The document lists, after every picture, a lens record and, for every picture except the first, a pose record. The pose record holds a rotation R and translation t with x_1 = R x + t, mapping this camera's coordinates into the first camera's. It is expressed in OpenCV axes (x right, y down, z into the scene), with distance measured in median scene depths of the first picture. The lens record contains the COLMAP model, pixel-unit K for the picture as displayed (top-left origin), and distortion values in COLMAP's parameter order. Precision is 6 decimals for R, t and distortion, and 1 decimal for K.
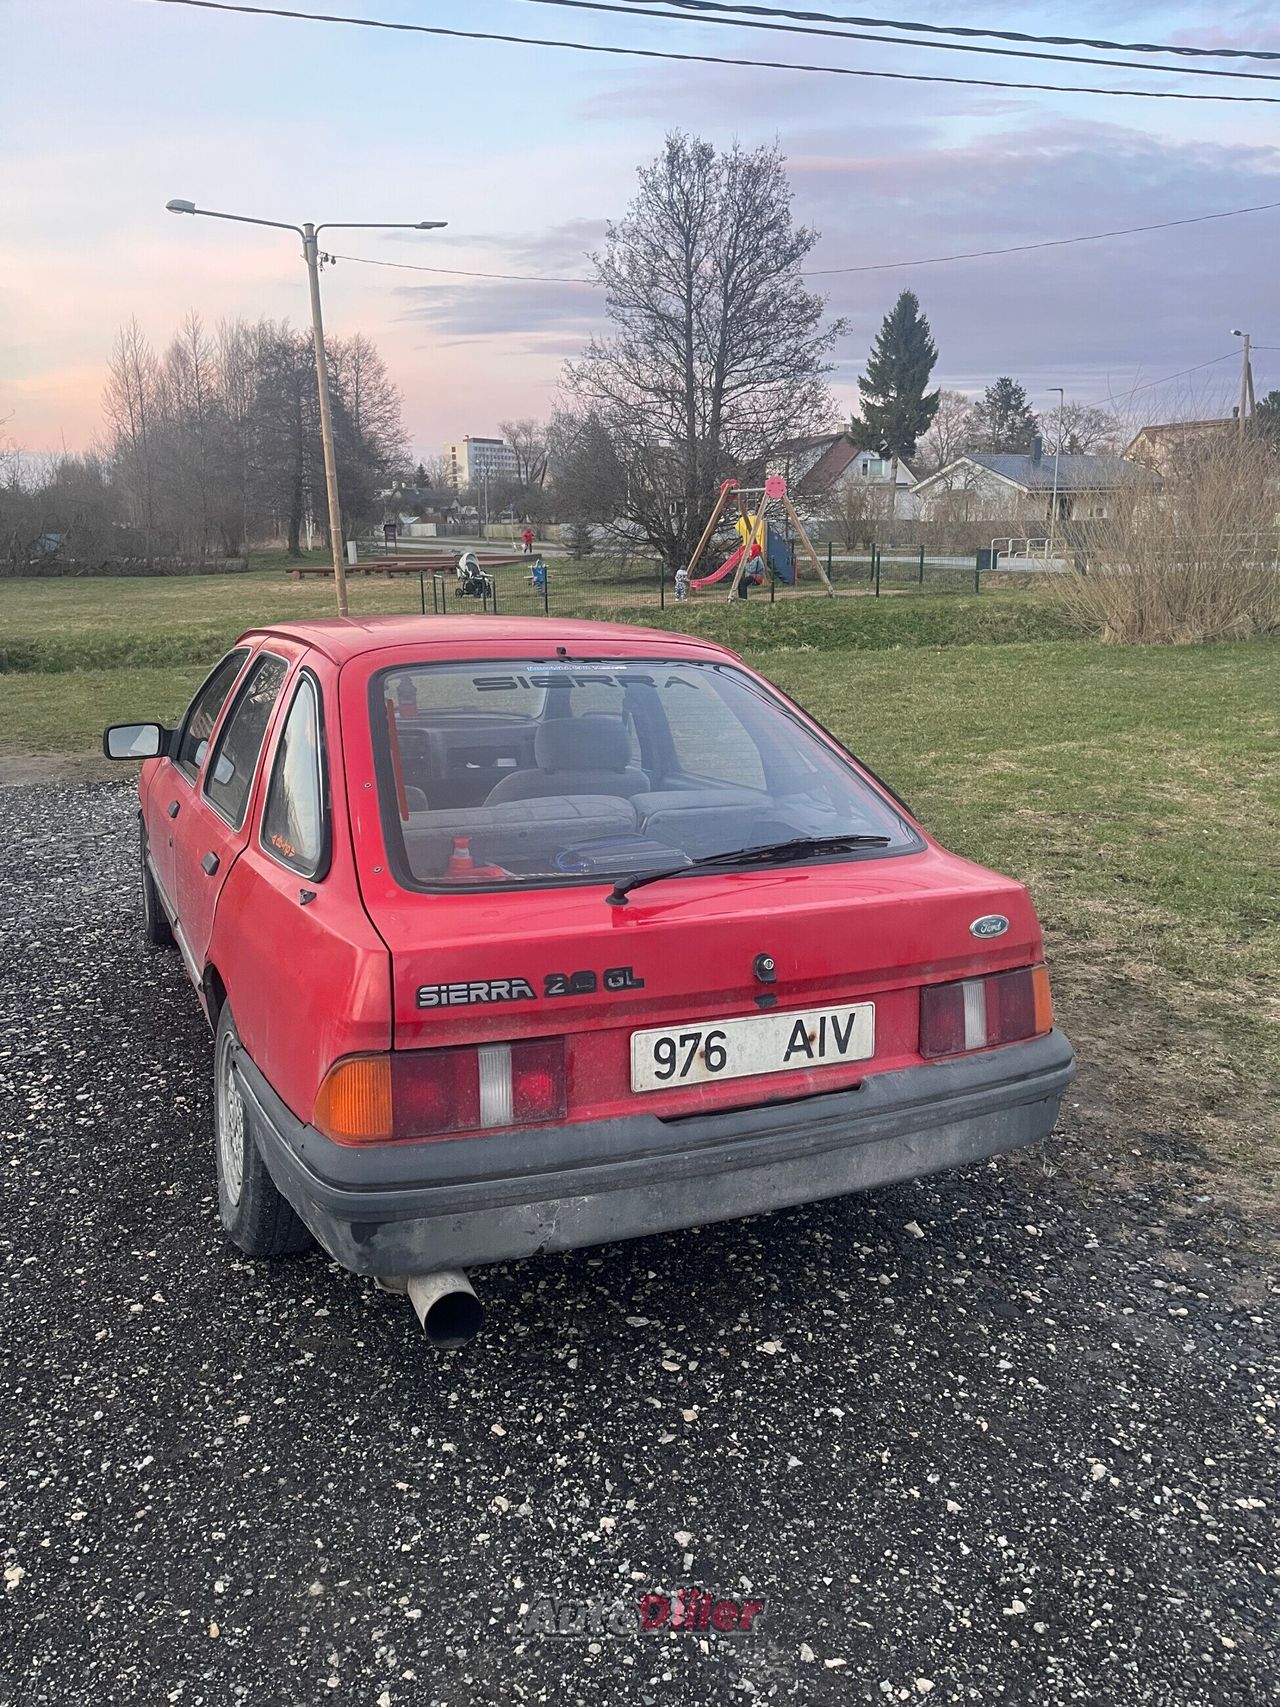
lens RADIAL K [[1307.2, 0, 645.5], [0, 1307.2, 855.9], [0, 0, 1]] dist [0.008877, -0.034559]
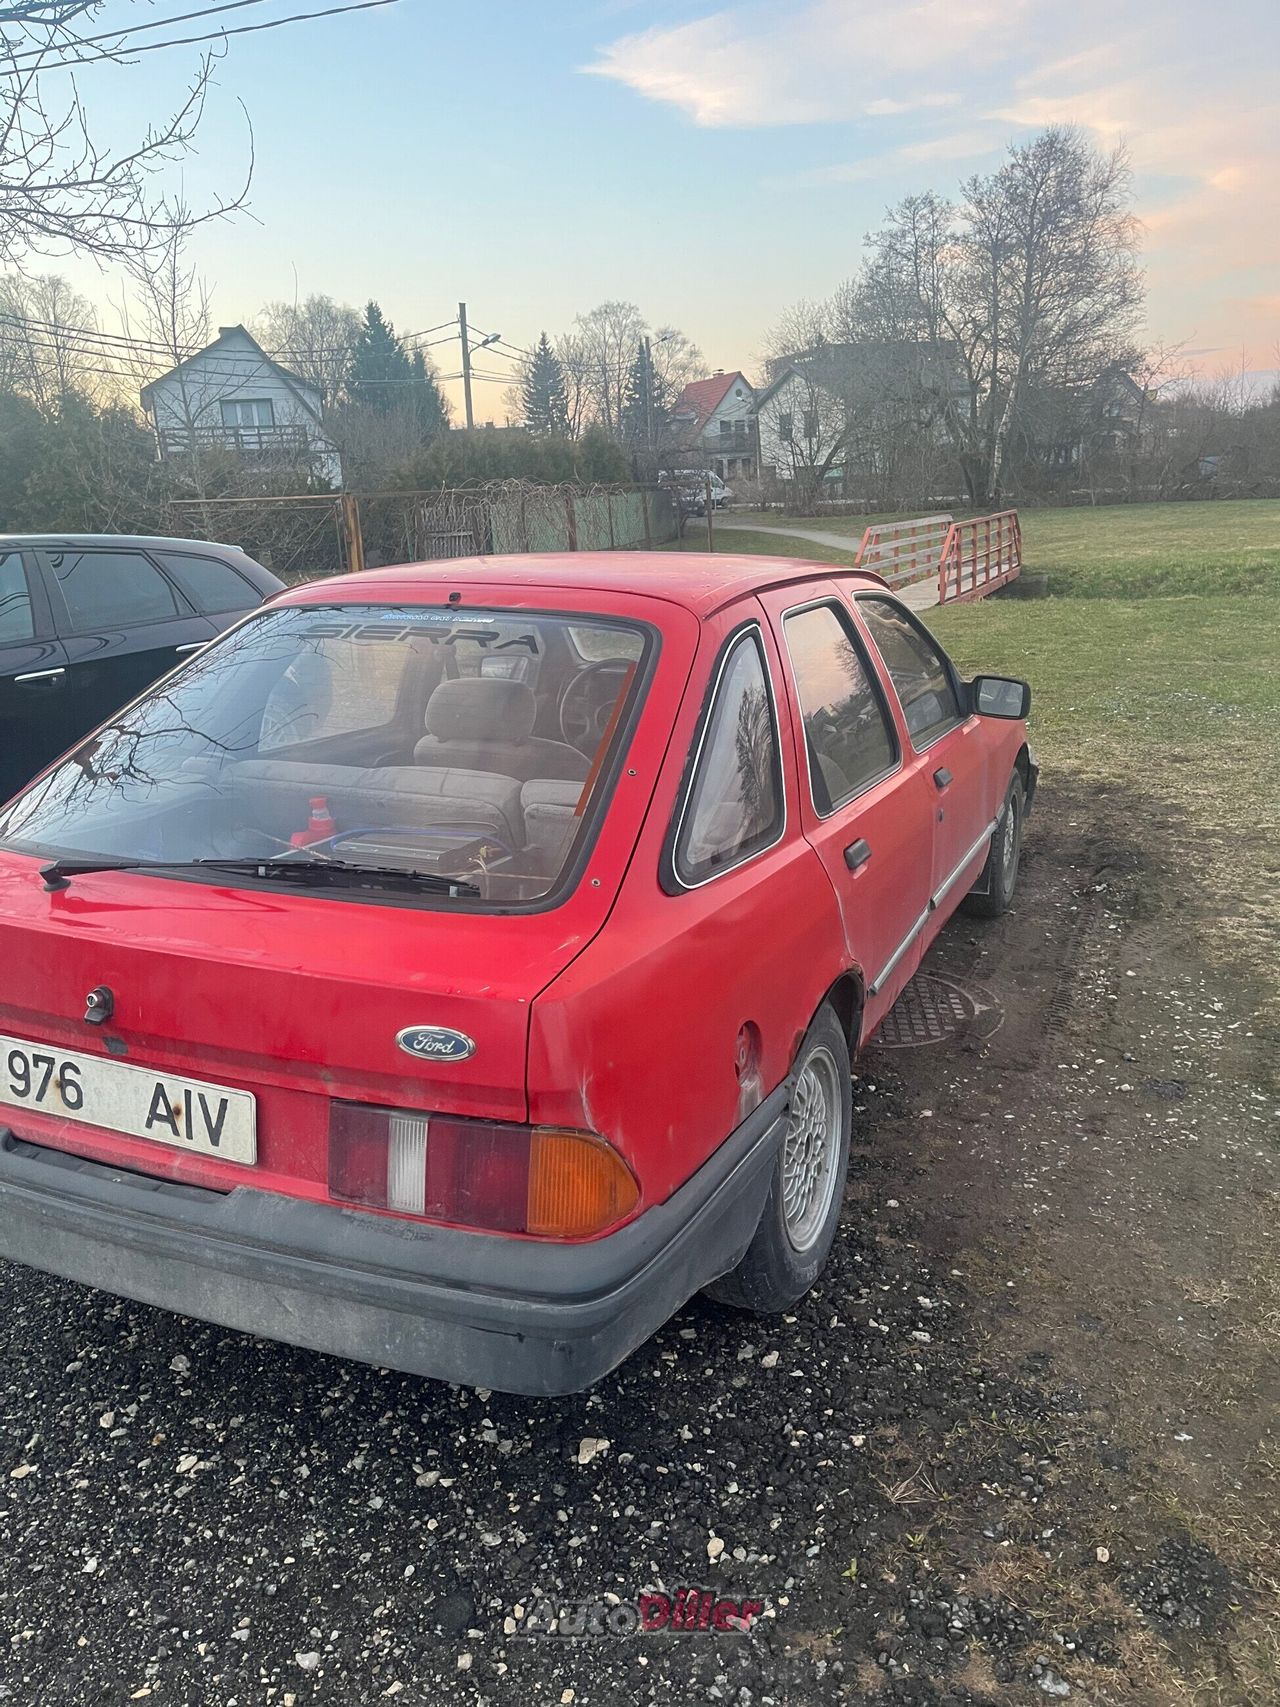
lens RADIAL K [[1307.2, 0, 641.5], [0, 1307.2, 848.1], [0, 0, 1]] dist [0.008877, -0.034559]
pose [[0.648520, 0.170422, -0.741875, 0.747968], [-0.133422, 0.984977, 0.109634, -0.119167], [0.749413, 0.027883, 0.661515, 0.603870]]
